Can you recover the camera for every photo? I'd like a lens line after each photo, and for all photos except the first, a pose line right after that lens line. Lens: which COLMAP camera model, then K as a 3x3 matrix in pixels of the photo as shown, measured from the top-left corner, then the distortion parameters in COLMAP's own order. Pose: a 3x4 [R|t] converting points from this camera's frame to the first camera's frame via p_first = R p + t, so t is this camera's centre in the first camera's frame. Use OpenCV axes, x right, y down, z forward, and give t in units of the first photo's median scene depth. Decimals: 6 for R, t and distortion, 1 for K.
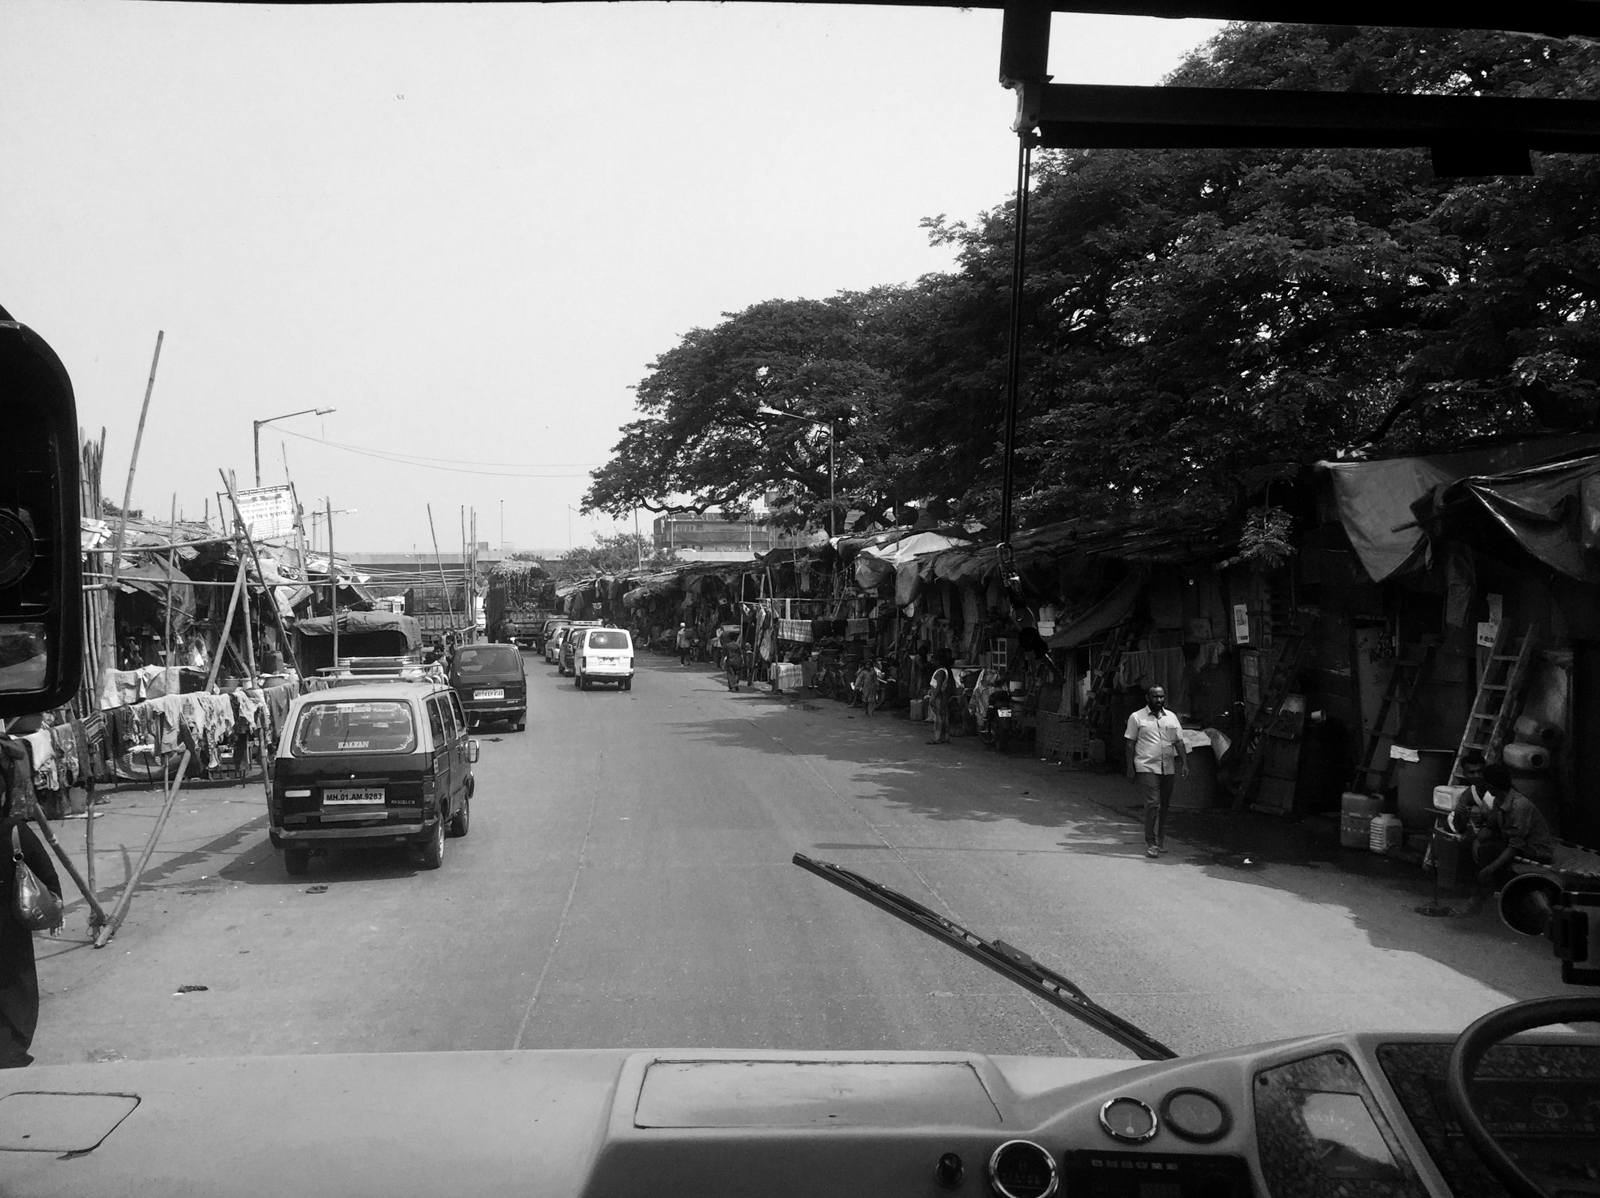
lens RADIAL K [[1361.8, 0, 800.0], [0, 1361.8, 599.0], [0, 0, 1]] dist [0.040247, 0.000261]
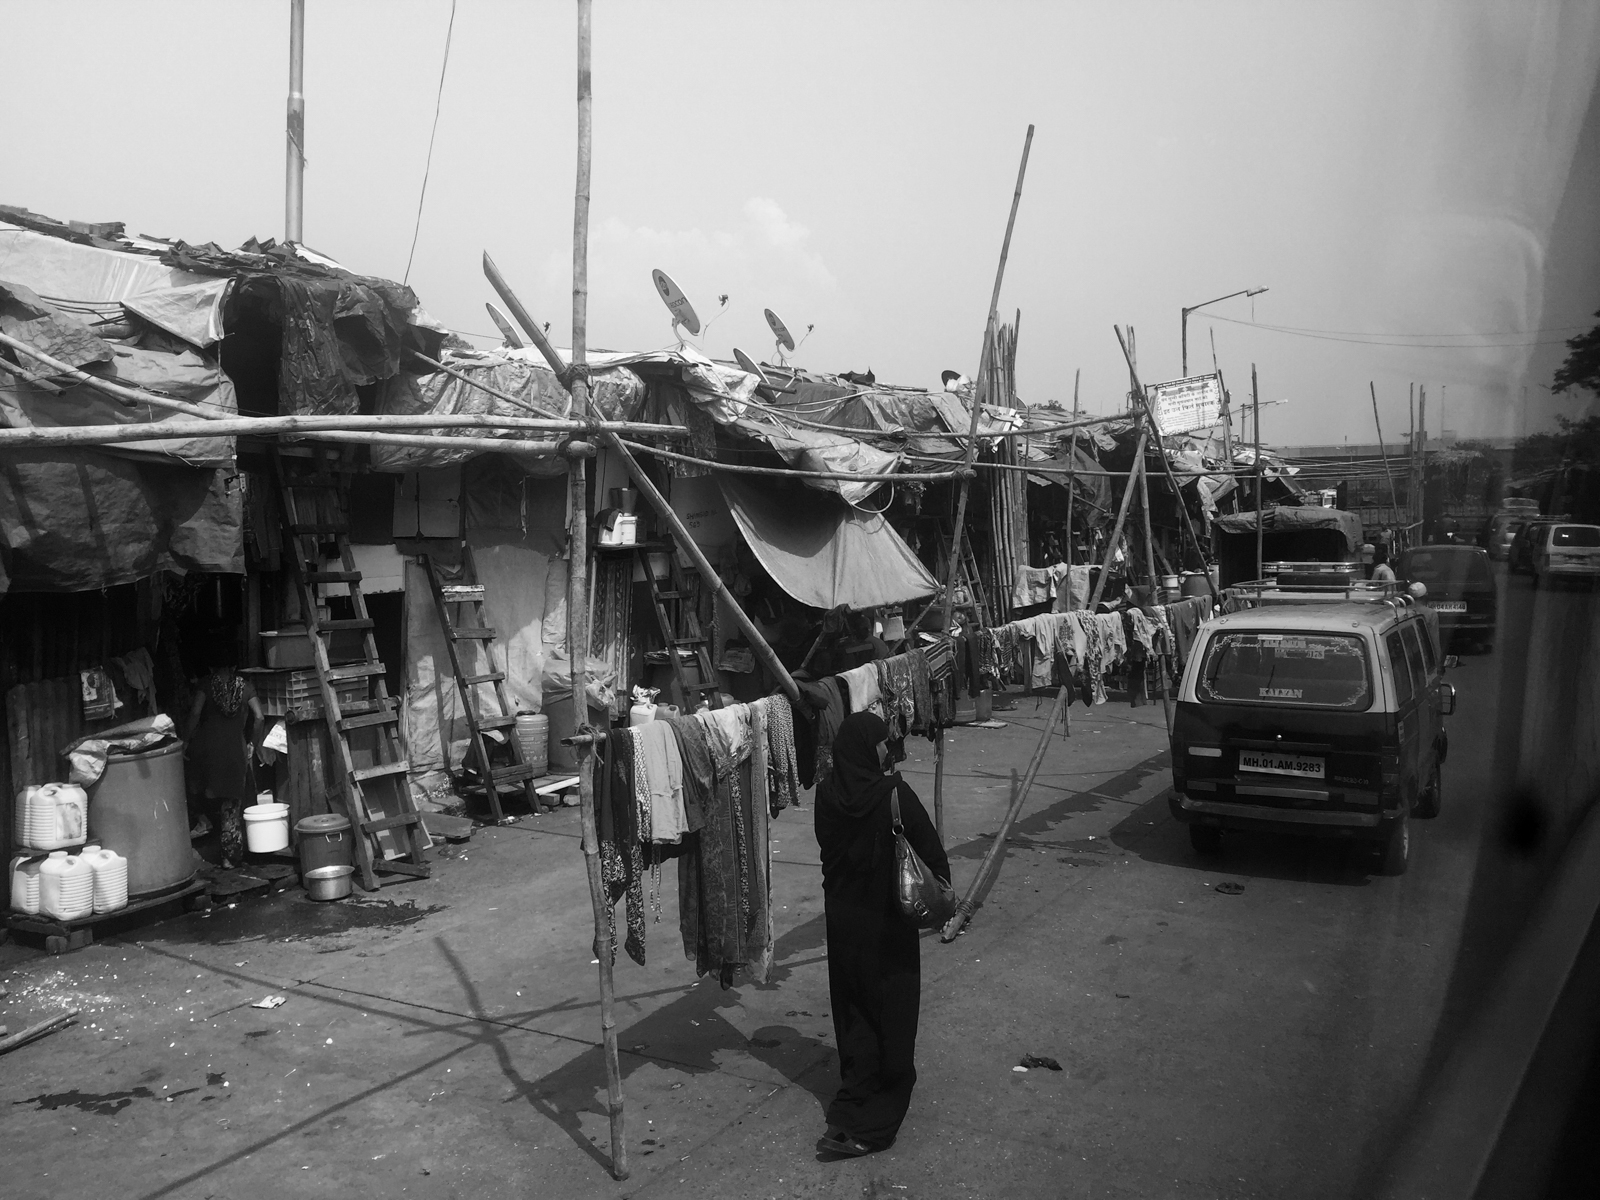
lens RADIAL K [[1352.1, 0, 799.3], [0, 1352.1, 556.4], [0, 0, 1]] dist [0.140825, -0.286928]
pose [[0.793896, 0.028275, -0.607396, -0.079477], [0.000074, 0.998914, 0.046597, 0.000915], [0.608054, -0.037039, 0.793031, 0.240233]]
